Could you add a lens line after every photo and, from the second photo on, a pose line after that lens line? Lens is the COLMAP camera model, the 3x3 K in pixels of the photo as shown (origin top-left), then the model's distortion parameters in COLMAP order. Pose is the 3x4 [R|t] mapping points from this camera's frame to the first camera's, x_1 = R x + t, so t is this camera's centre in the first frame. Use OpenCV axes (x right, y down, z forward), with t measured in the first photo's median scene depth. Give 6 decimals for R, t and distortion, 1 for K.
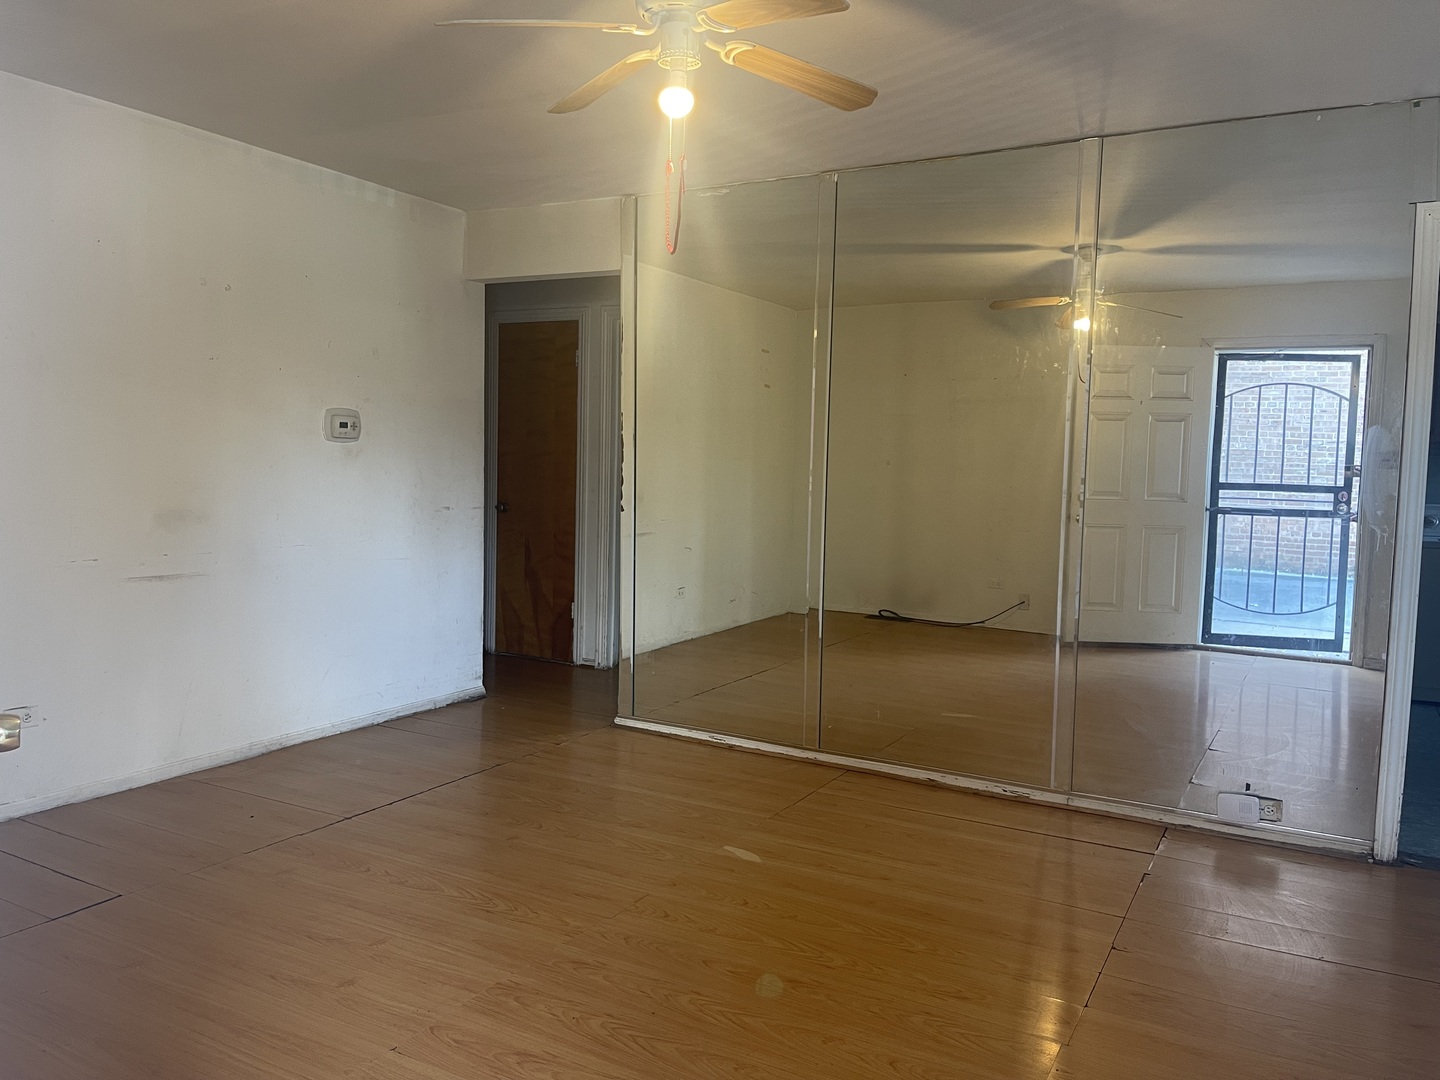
lens RADIAL K [[1083.8, 0, 724.3], [0, 1083.8, 537.6], [0, 0, 1]] dist [0.073665, -0.091295]
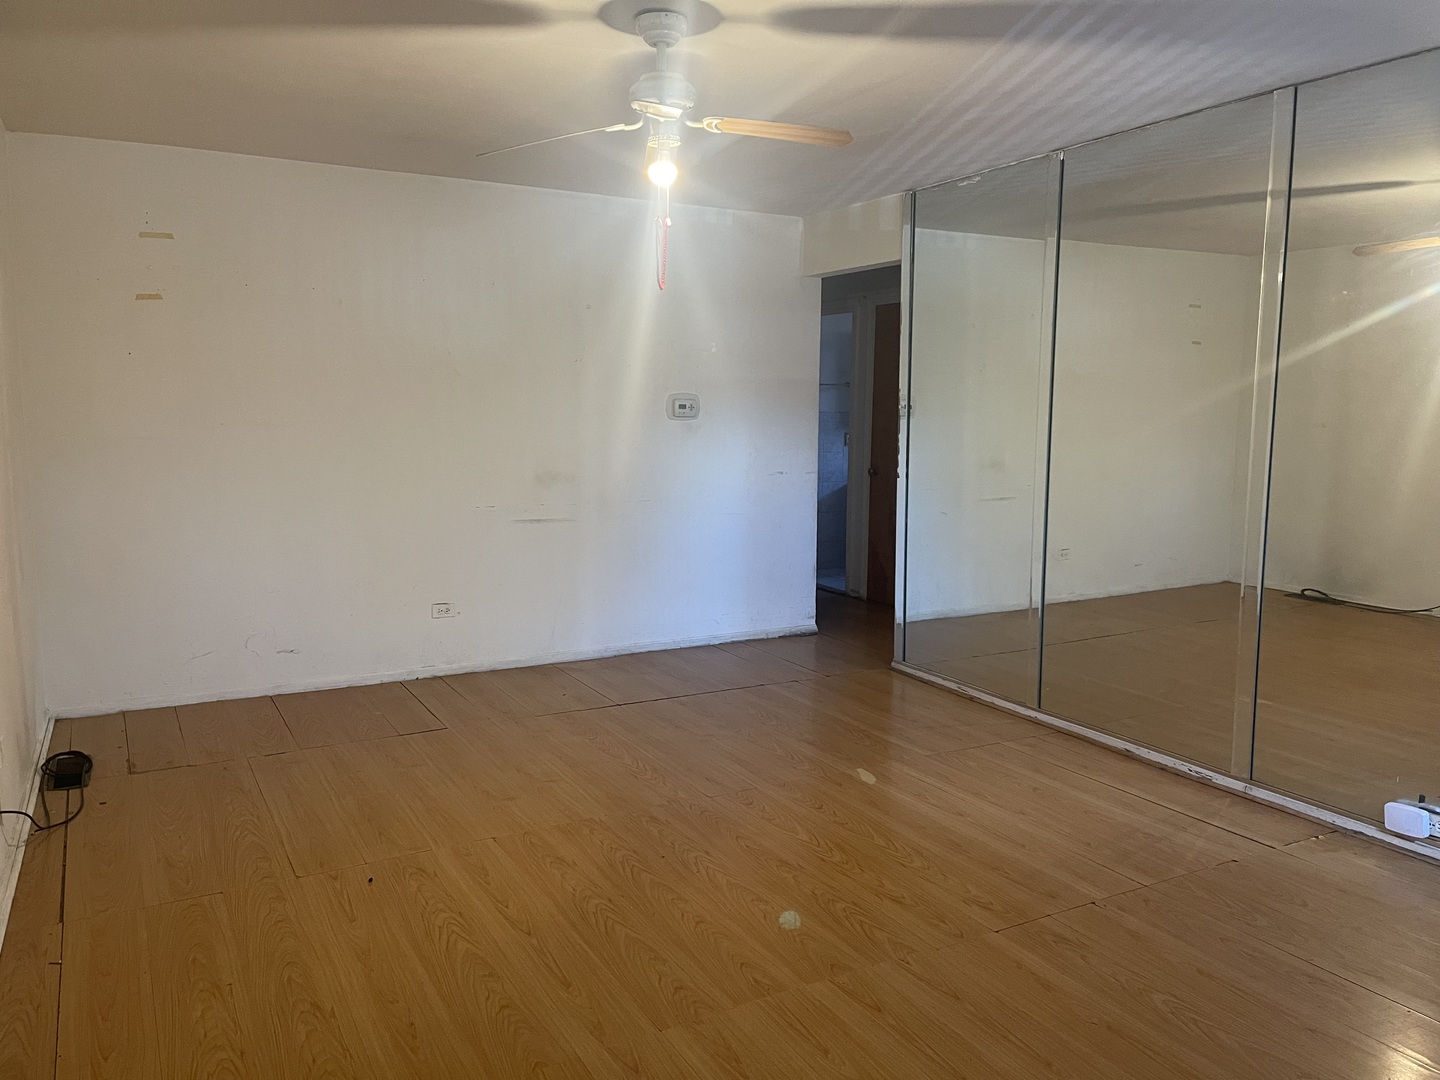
lens RADIAL K [[1083.8, 0, 733.5], [0, 1083.8, 538.4], [0, 0, 1]] dist [0.073665, -0.091295]
pose [[0.851728, 0.046469, -0.521920, 0.380836], [-0.025122, 0.998536, 0.047908, -0.012544], [0.523382, -0.027693, 0.851648, -0.046347]]
